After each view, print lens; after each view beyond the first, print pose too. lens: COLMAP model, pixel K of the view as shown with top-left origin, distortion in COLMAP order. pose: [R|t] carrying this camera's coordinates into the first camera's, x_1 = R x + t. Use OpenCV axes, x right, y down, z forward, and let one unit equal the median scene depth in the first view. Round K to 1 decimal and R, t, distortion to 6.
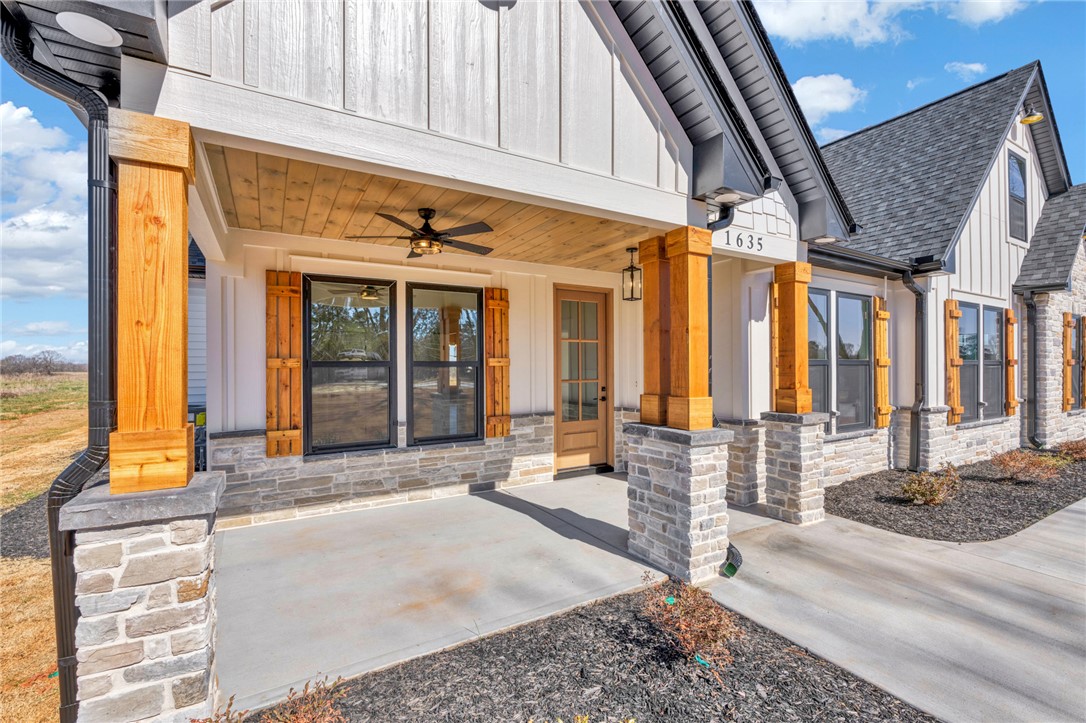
lens RADIAL K [[472.2, 0, 542.0], [0, 472.2, 363.7], [0, 0, 1]] dist [-0.012121, -0.000211]
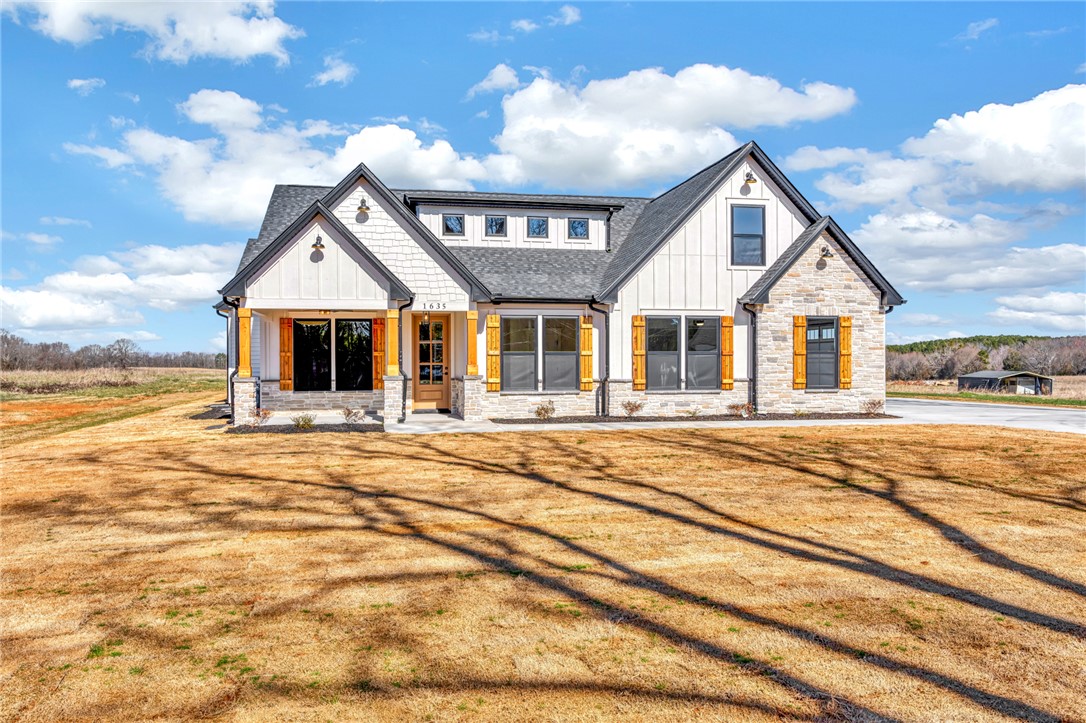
lens RADIAL K [[846.0, 0, 543.7], [0, 846.0, 361.5], [0, 0, 1]] dist [0.007870, 0.001402]
pose [[0.941902, 0.001145, -0.335885, 1.889495], [0.001324, 0.999974, 0.007121, 0.006100], [0.335884, -0.007152, 0.941876, -2.337268]]
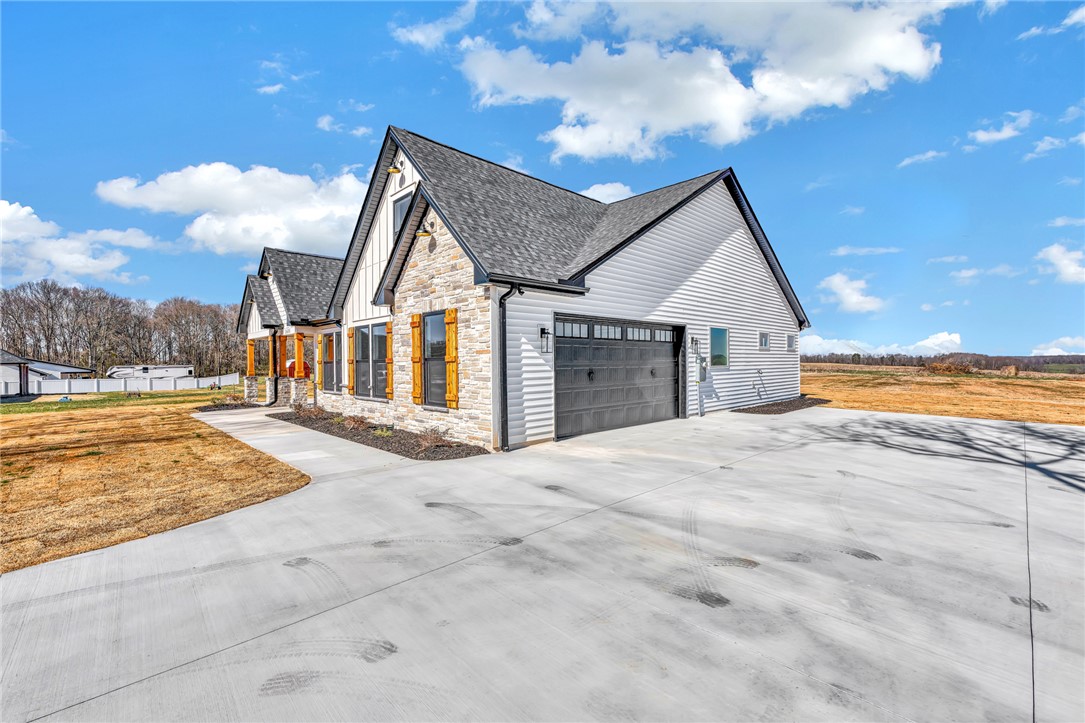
lens RADIAL K [[471.7, 0, 542.3], [0, 471.7, 362.4], [0, 0, 1]] dist [-0.012121, -0.000211]
pose [[0.242403, -0.002657, -0.970172, 3.426716], [0.013261, 0.999912, 0.000574, 0.010367], [0.970085, -0.013005, 0.242417, 1.538607]]
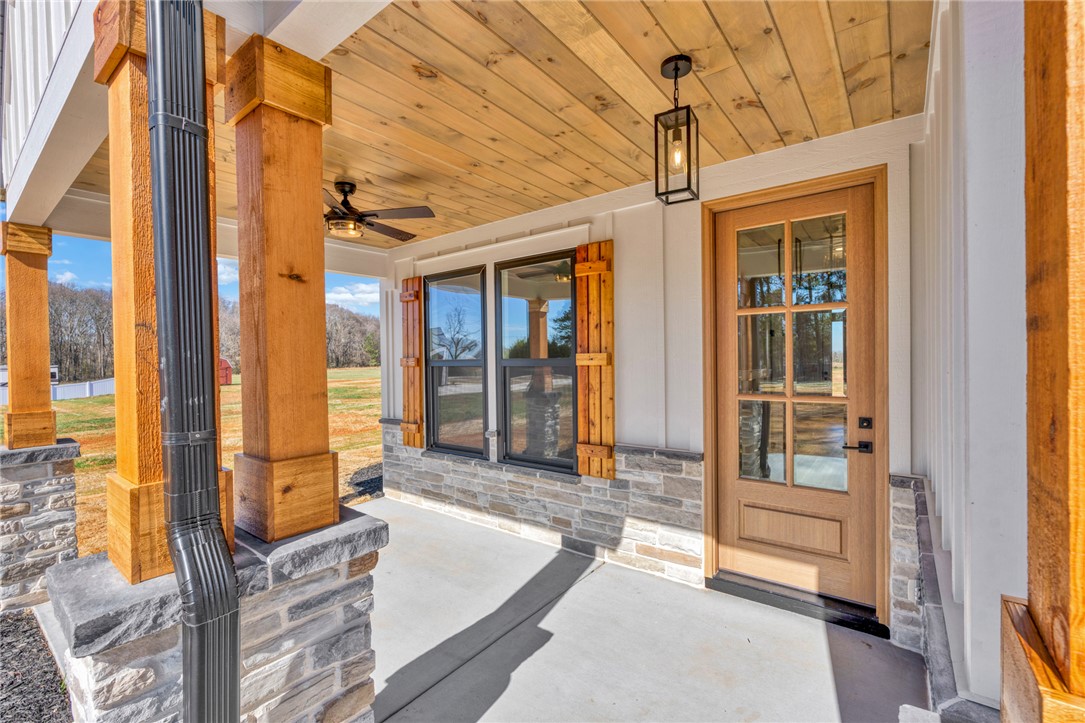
lens RADIAL K [[471.7, 0, 545.4], [0, 471.7, 364.1], [0, 0, 1]] dist [-0.012121, -0.000211]
pose [[0.380469, 0.010399, -0.924735, 0.472798], [0.012643, 0.999785, 0.016444, -0.008450], [0.924707, -0.017948, 0.380256, 0.707436]]
